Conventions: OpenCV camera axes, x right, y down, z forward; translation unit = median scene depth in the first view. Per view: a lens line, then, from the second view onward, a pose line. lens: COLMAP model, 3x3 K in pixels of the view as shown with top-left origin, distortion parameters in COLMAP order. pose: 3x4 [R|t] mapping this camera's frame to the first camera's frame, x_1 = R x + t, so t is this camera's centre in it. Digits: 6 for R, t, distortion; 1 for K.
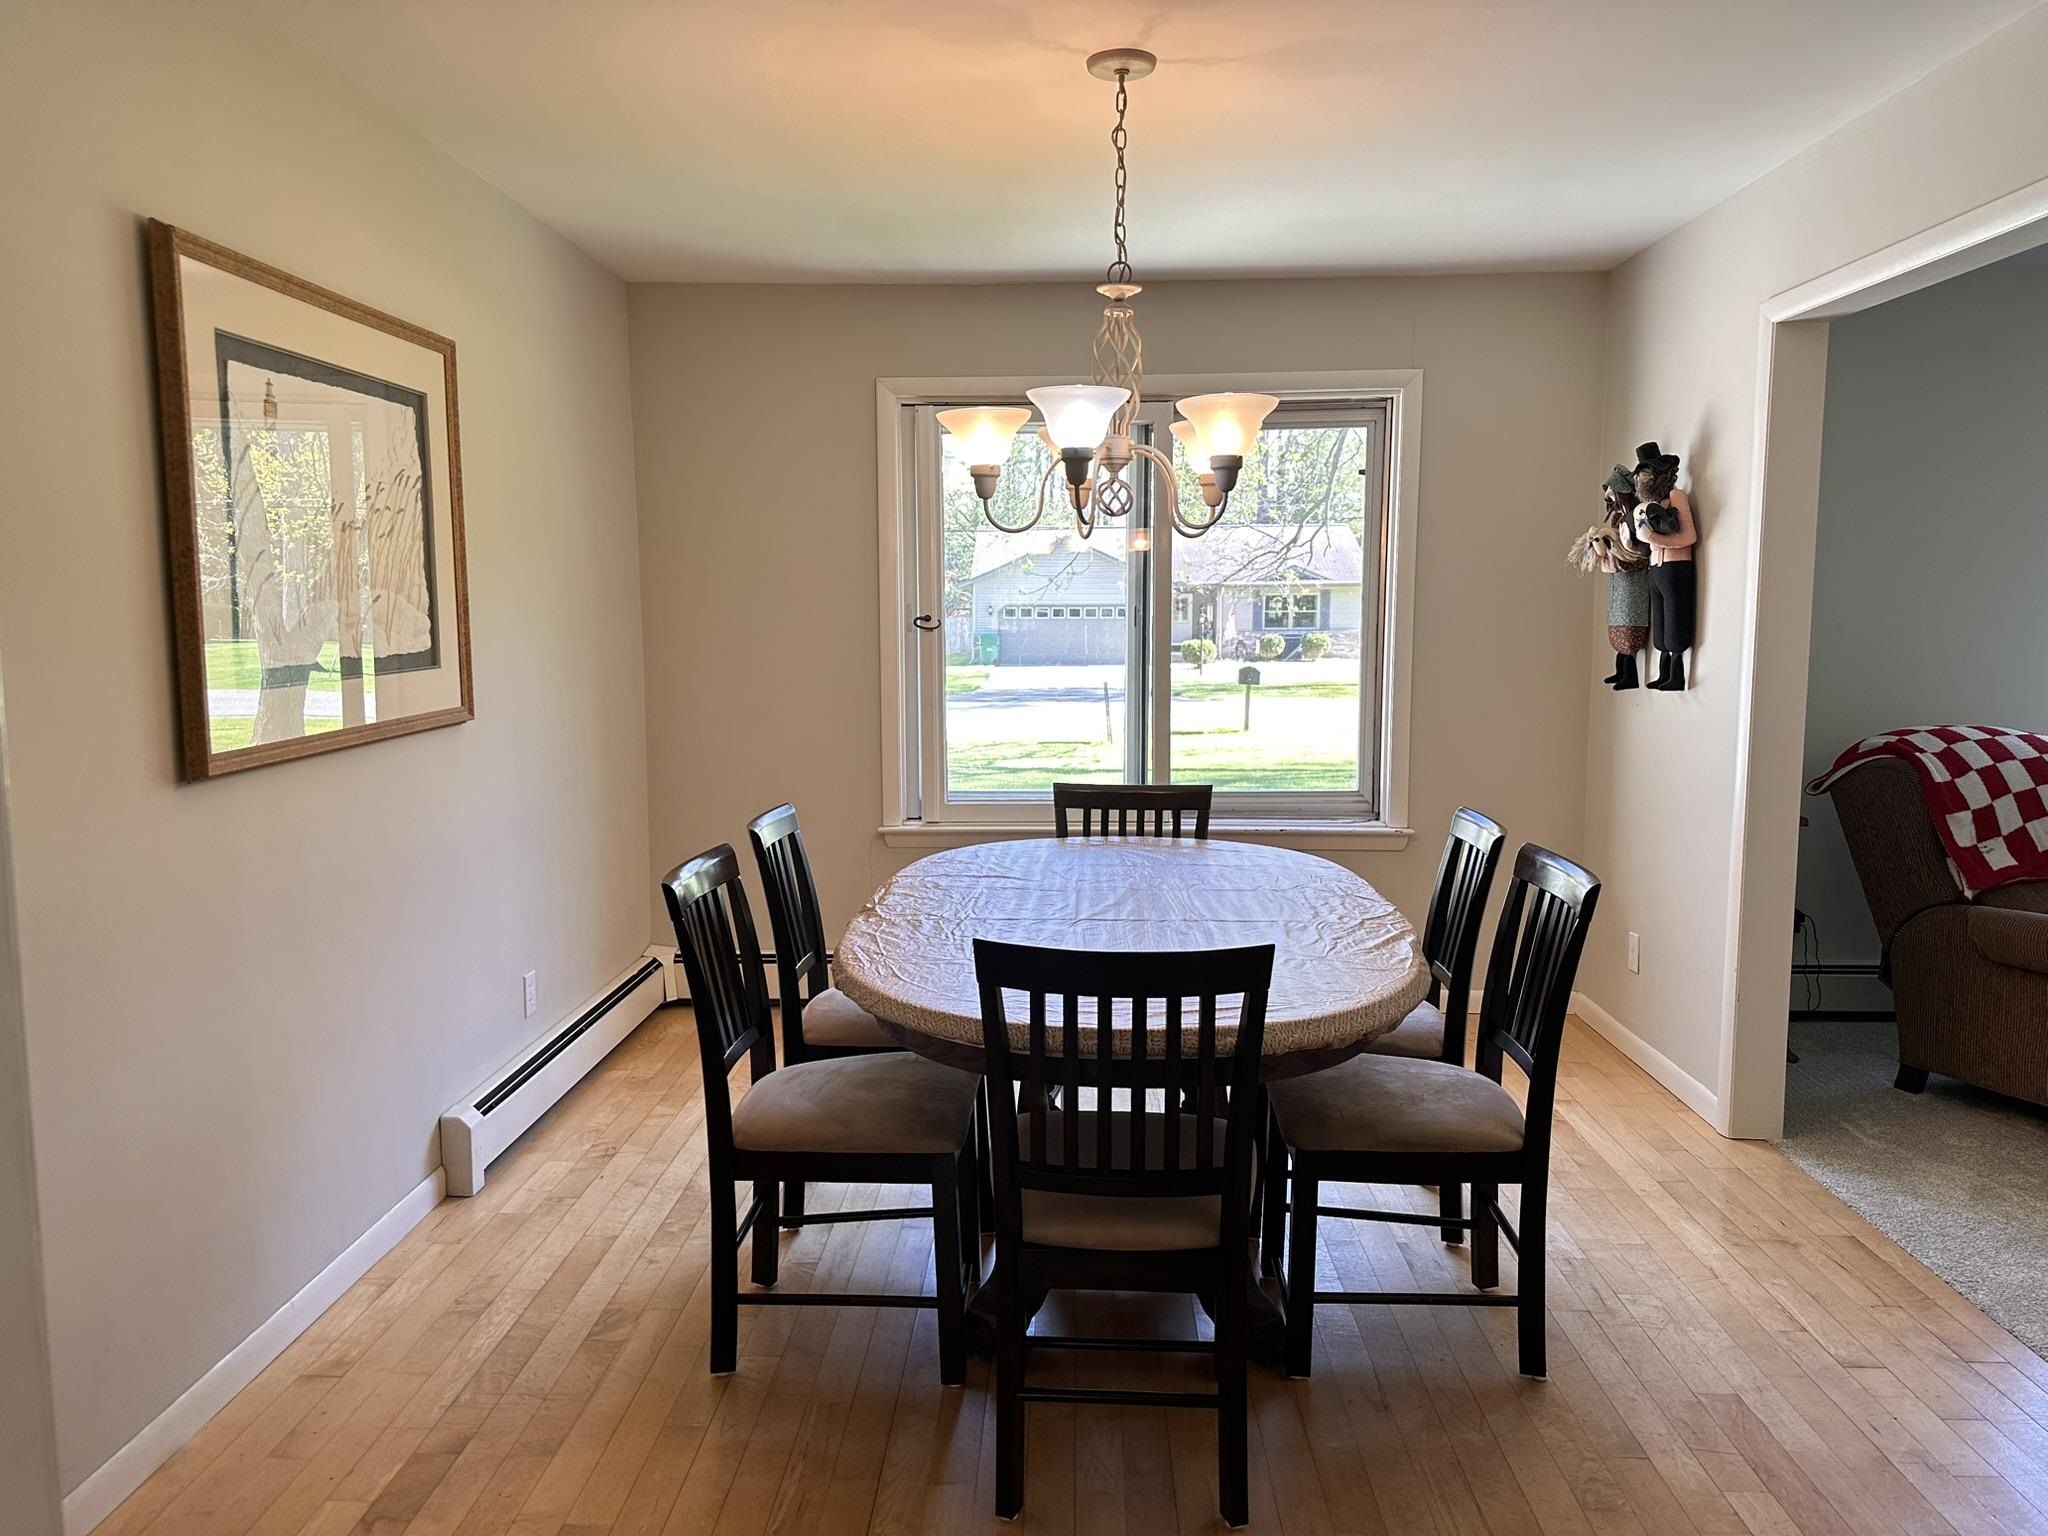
lens RADIAL K [[1460.5, 0, 1024.0], [0, 1460.5, 768.0], [0, 0, 1]] dist [-0.006666, -0.003623]
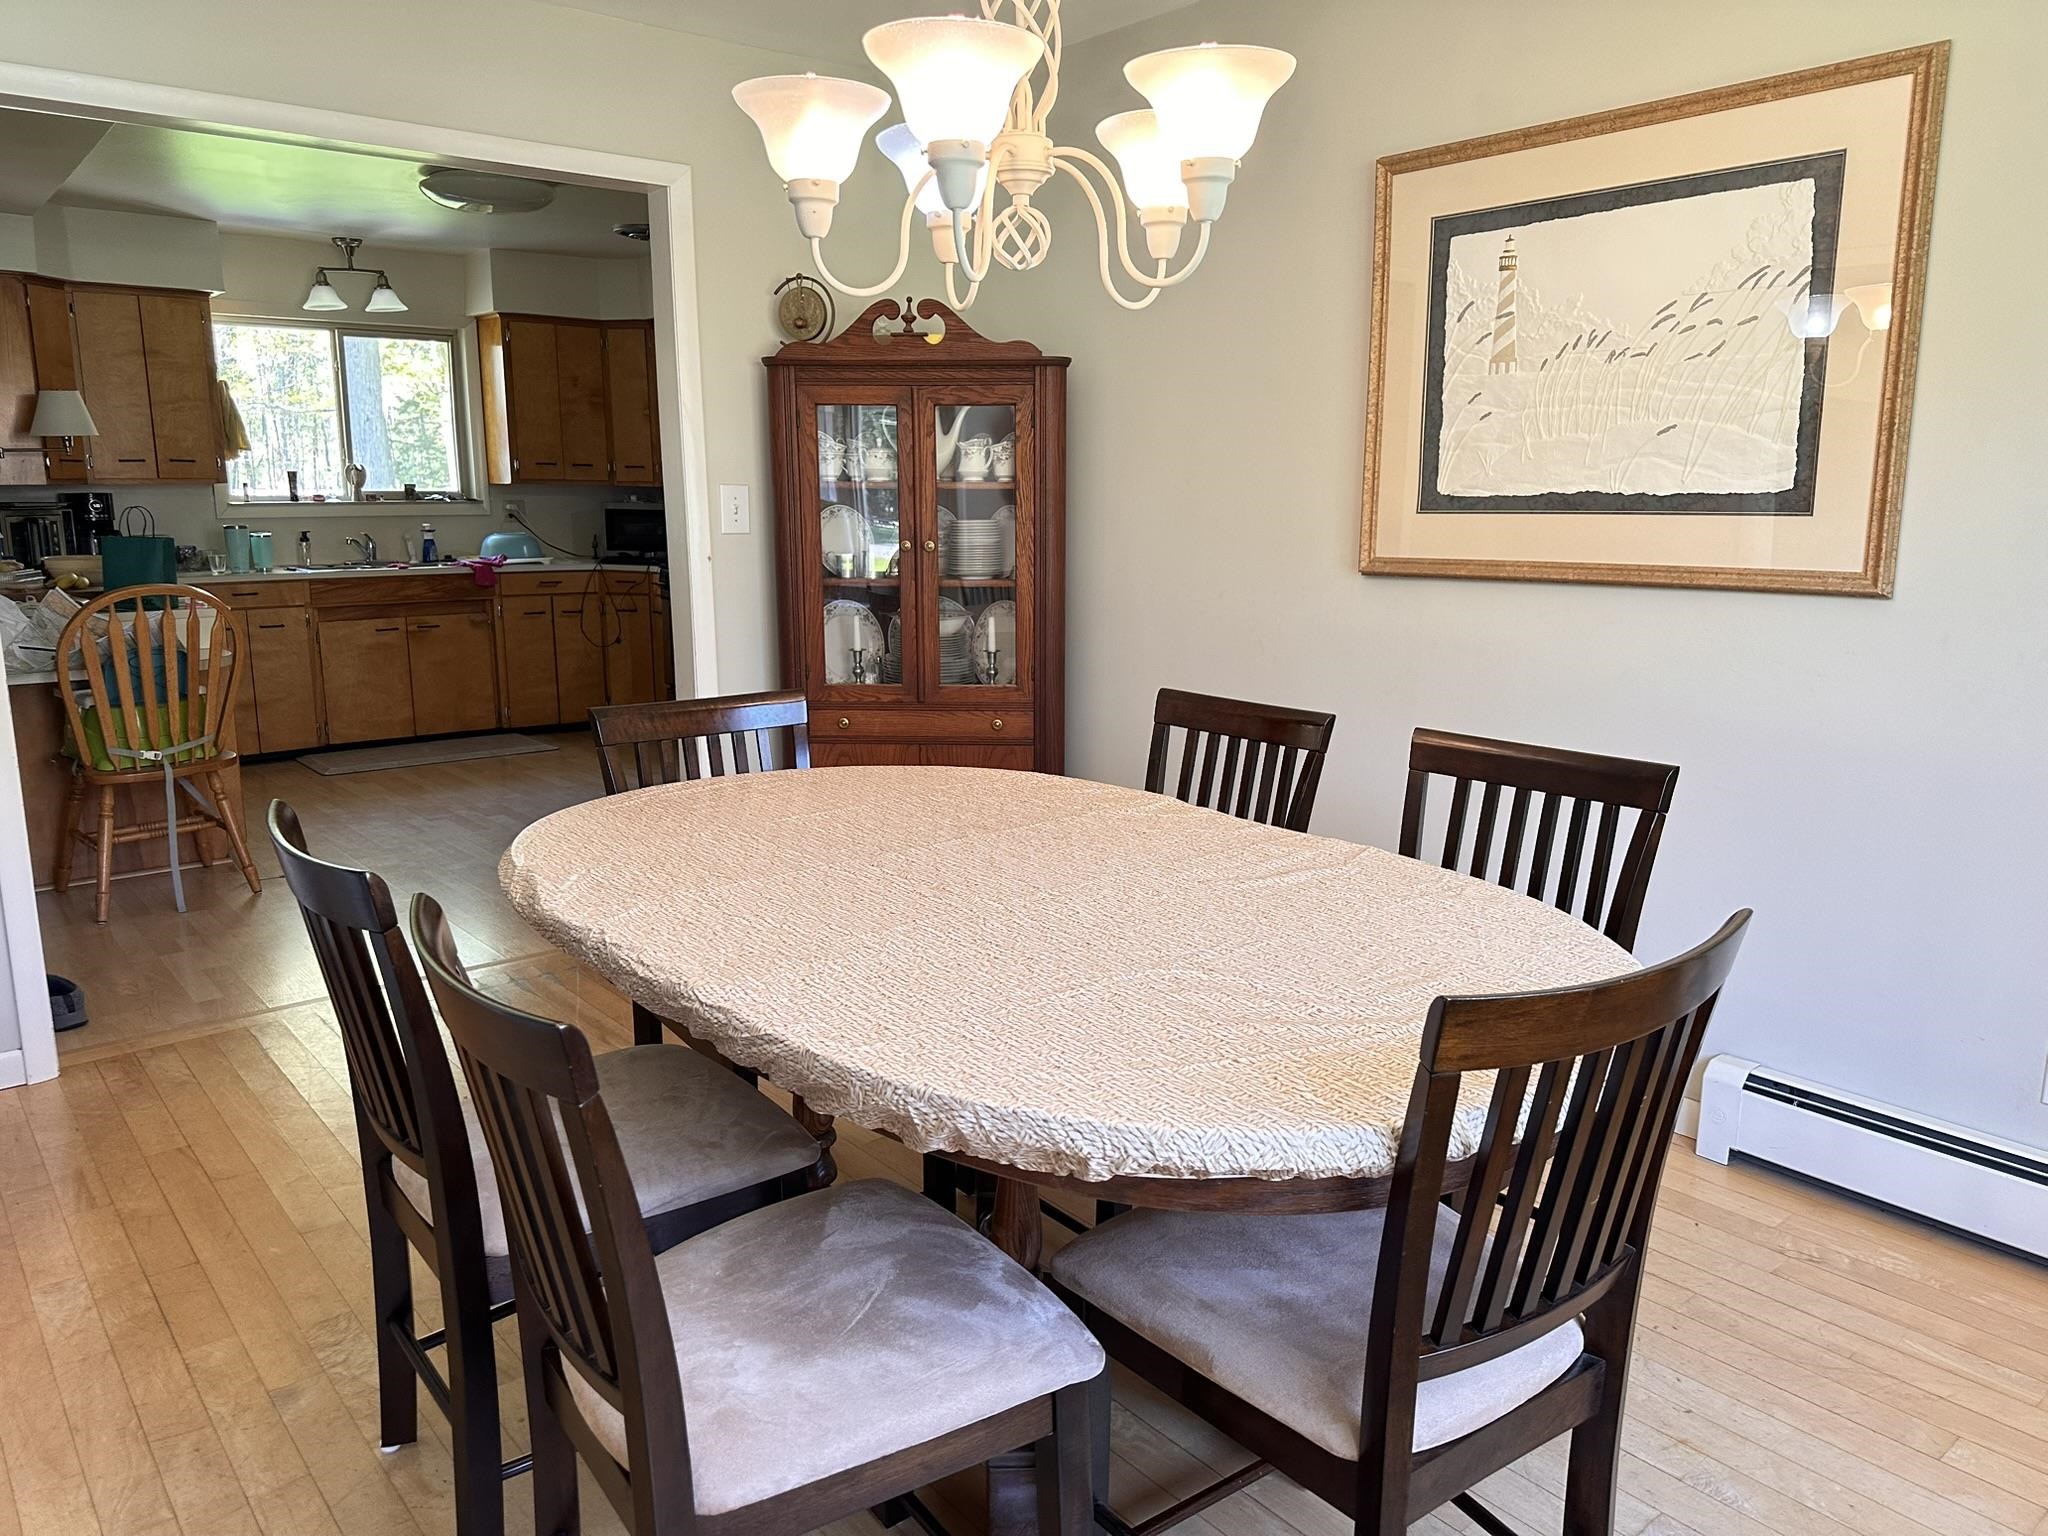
lens RADIAL K [[1460.5, 0, 1024.0], [0, 1460.5, 768.0], [0, 0, 1]] dist [-0.006666, -0.003623]
pose [[-0.741333, 0.135608, -0.657295, 0.449192], [-0.070581, 0.958190, 0.277291, -0.130162], [0.667416, 0.251957, -0.700766, 1.337165]]
